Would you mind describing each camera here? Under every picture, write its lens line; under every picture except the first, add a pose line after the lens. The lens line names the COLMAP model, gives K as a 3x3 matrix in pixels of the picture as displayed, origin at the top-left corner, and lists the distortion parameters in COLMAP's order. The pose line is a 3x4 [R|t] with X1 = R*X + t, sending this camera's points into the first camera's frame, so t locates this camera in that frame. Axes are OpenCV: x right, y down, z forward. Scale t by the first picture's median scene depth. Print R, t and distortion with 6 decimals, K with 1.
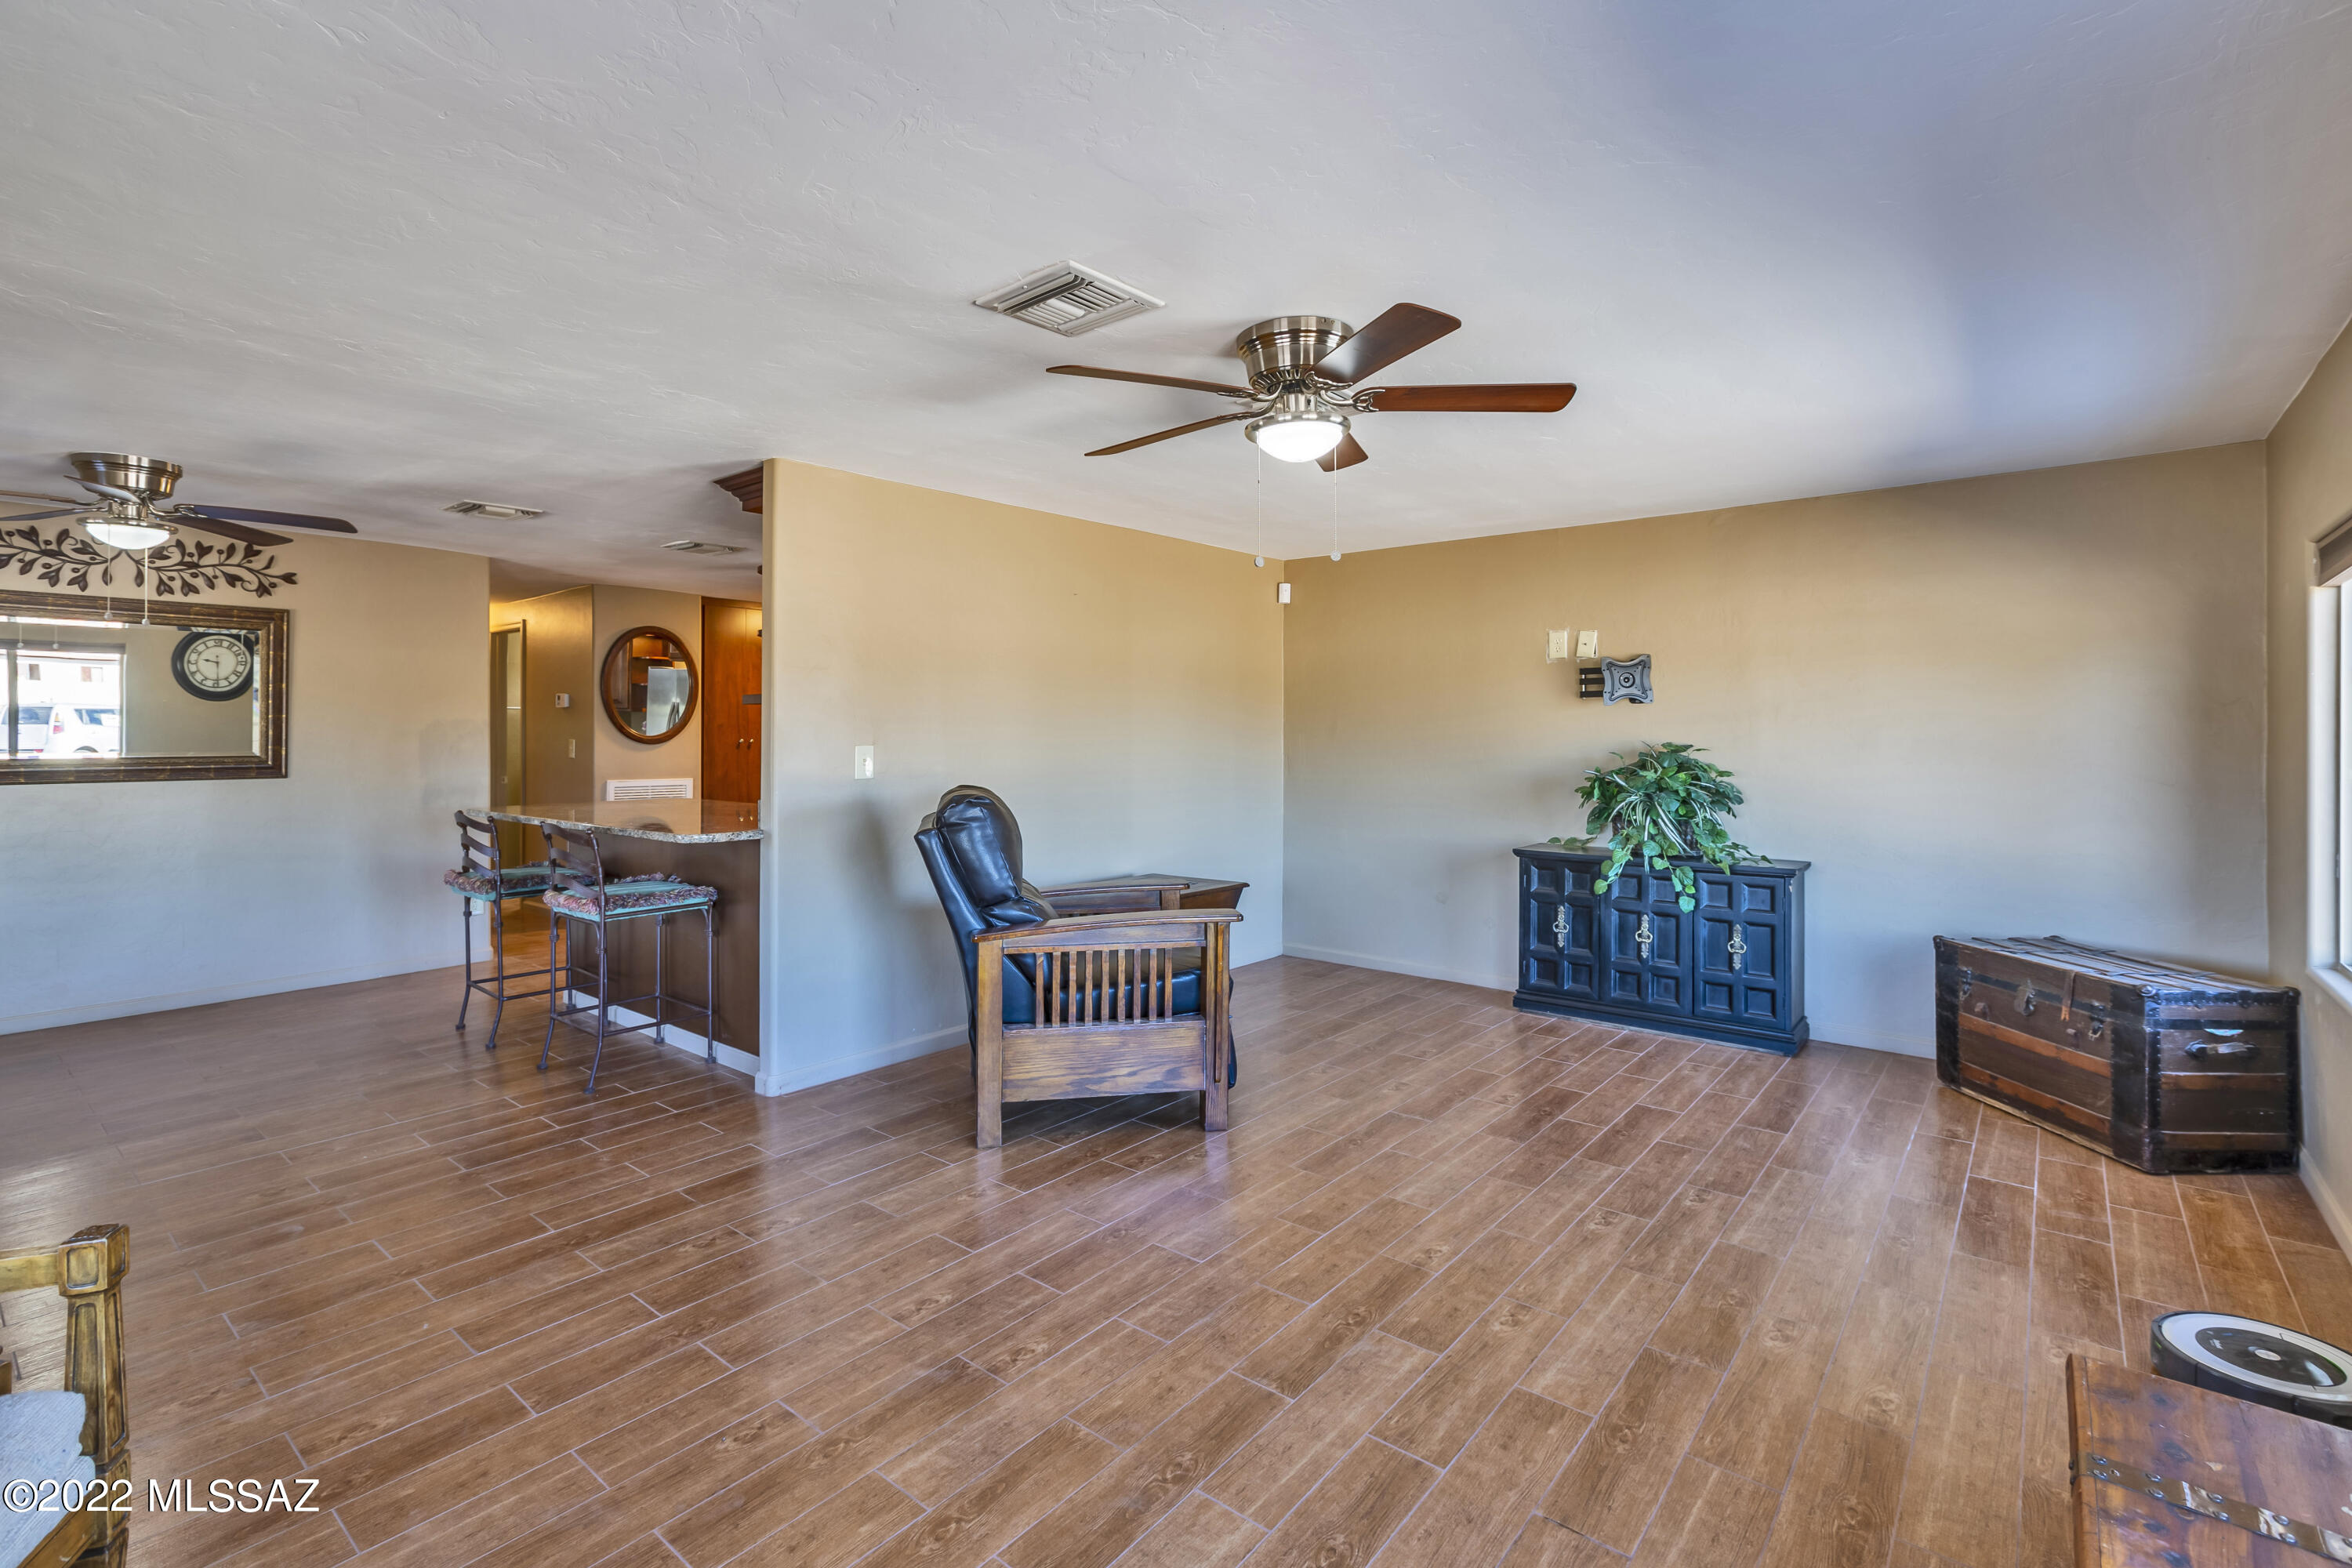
lens RADIAL K [[1084.2, 0, 1172.0], [0, 1084.2, 726.3], [0, 0, 1]] dist [-0.002089, -0.000104]
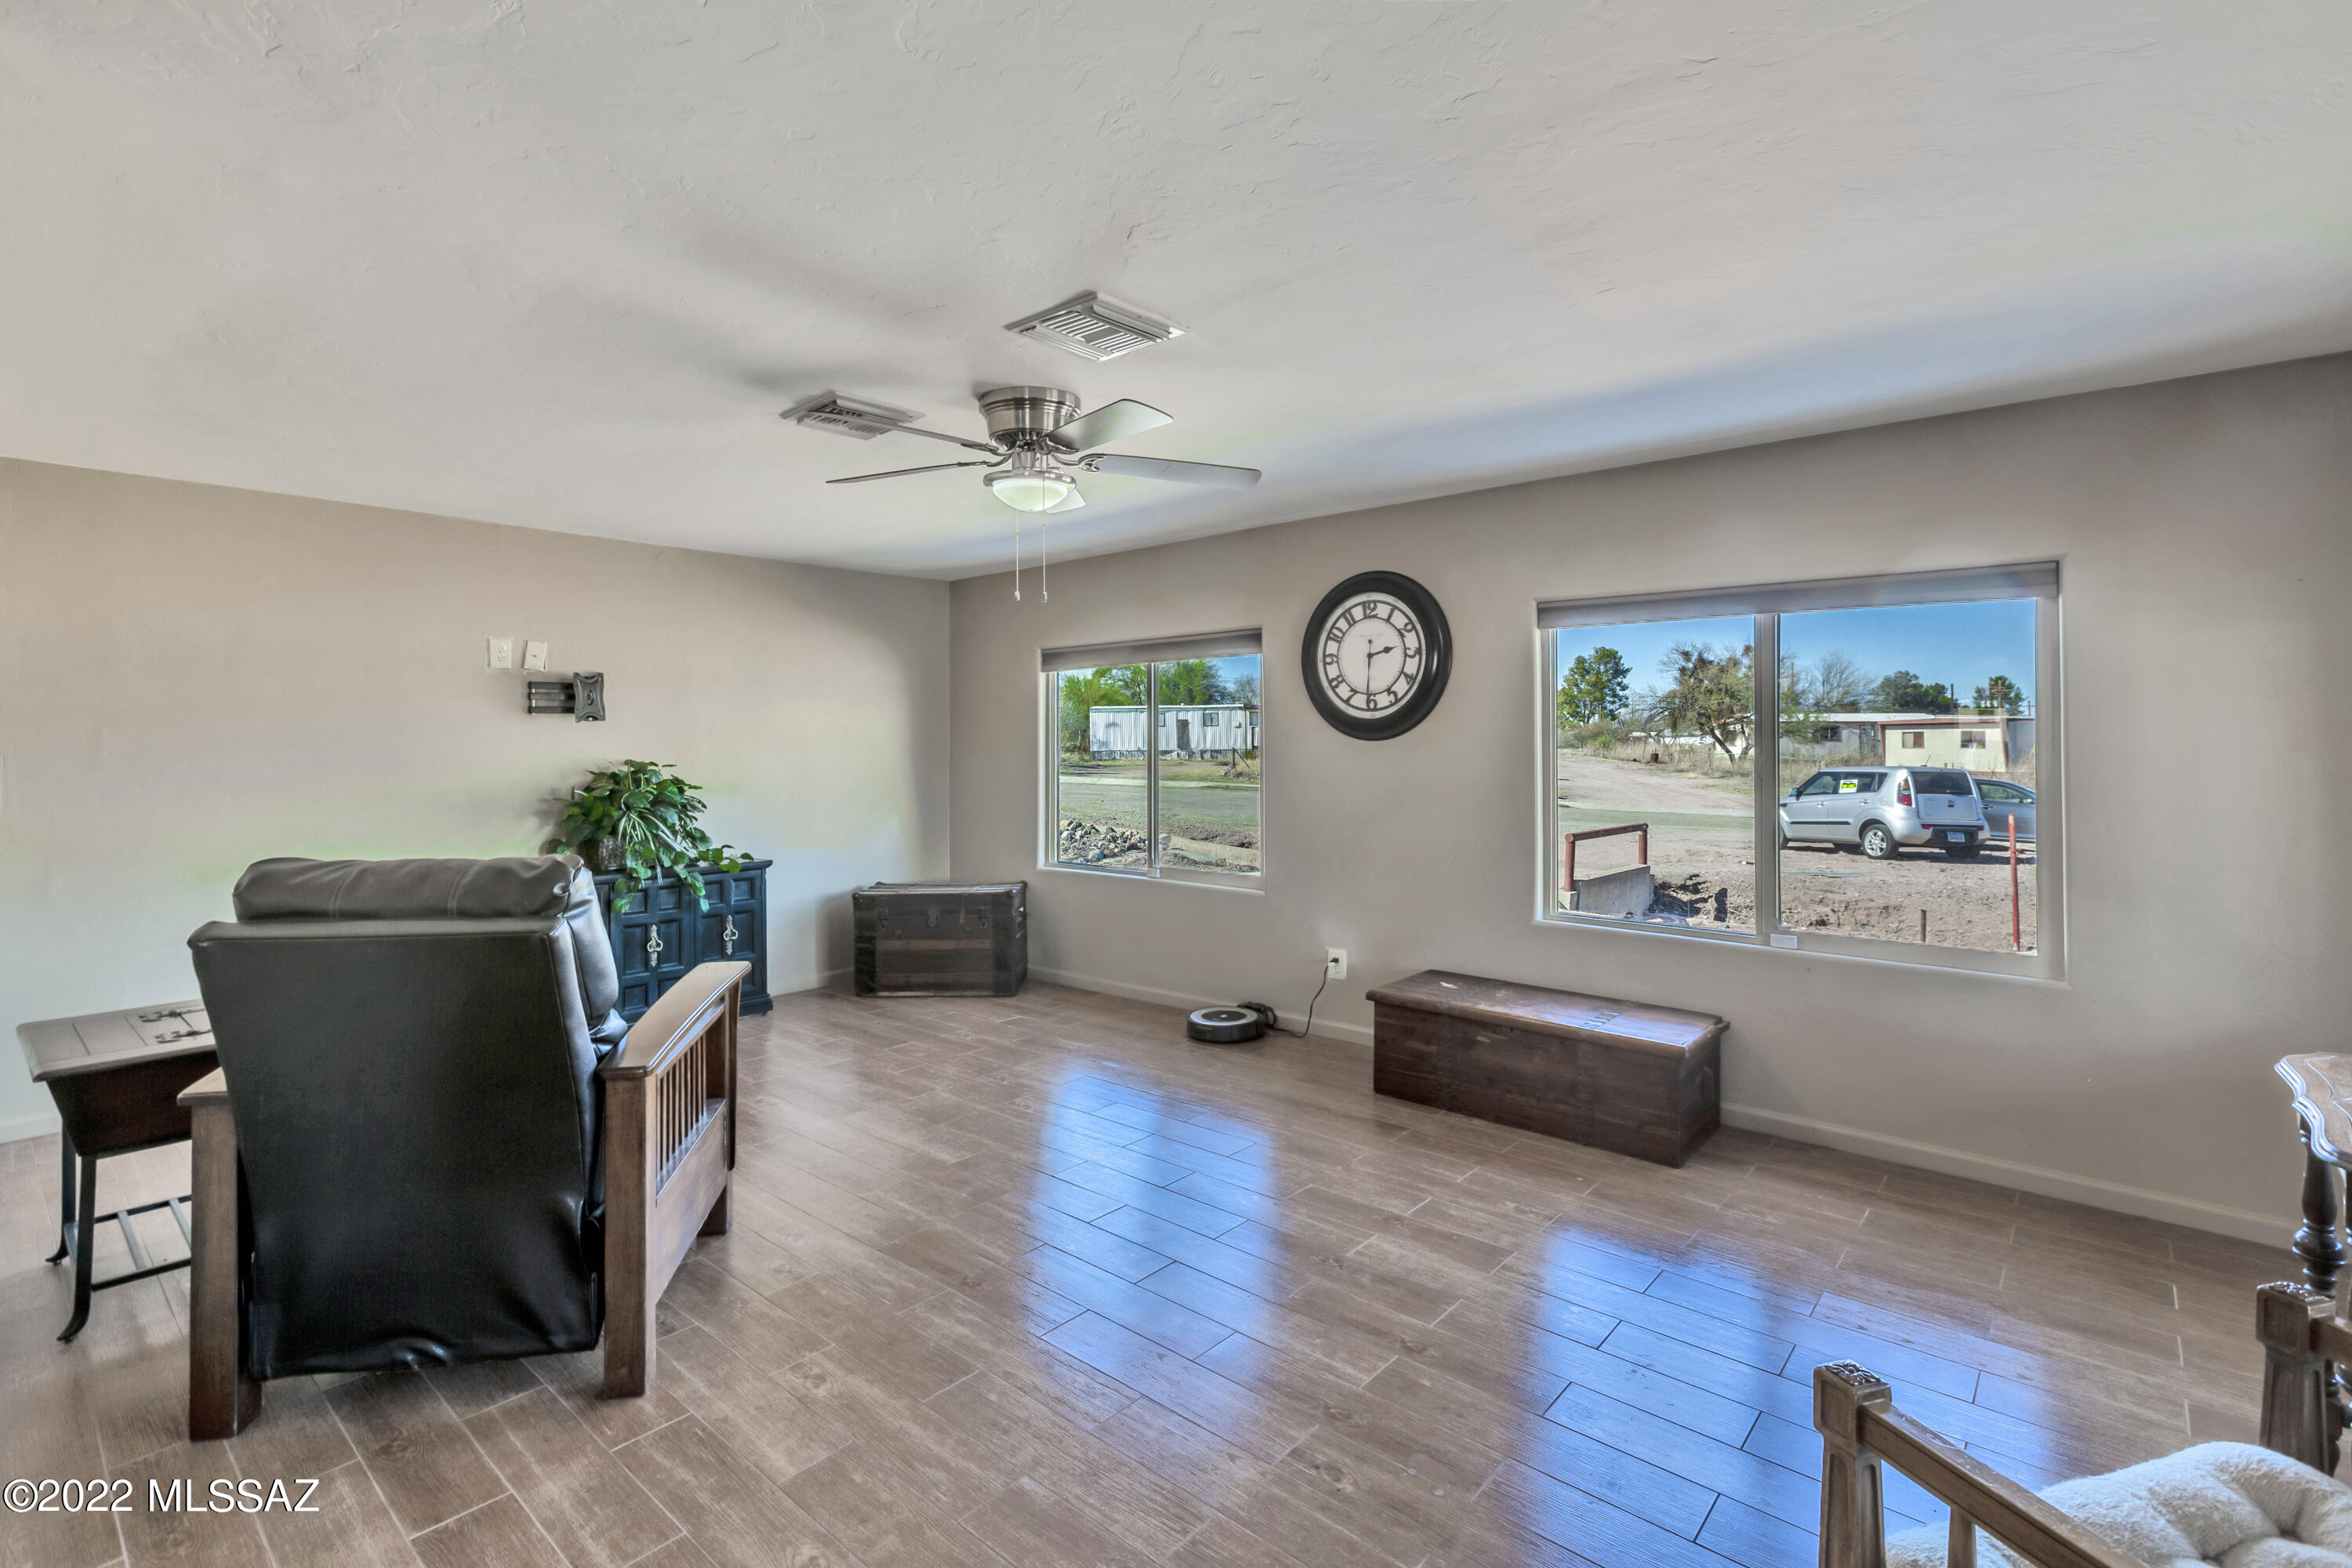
lens RADIAL K [[1058.6, 0, 1166.5], [0, 1058.6, 745.3], [0, 0, 1]] dist [0.070894, 0.000016]
pose [[0.036595, -0.003119, 0.999325, -0.649056], [-0.011053, 0.999933, 0.003526, -0.009715], [-0.999269, -0.011175, 0.036558, 0.517669]]
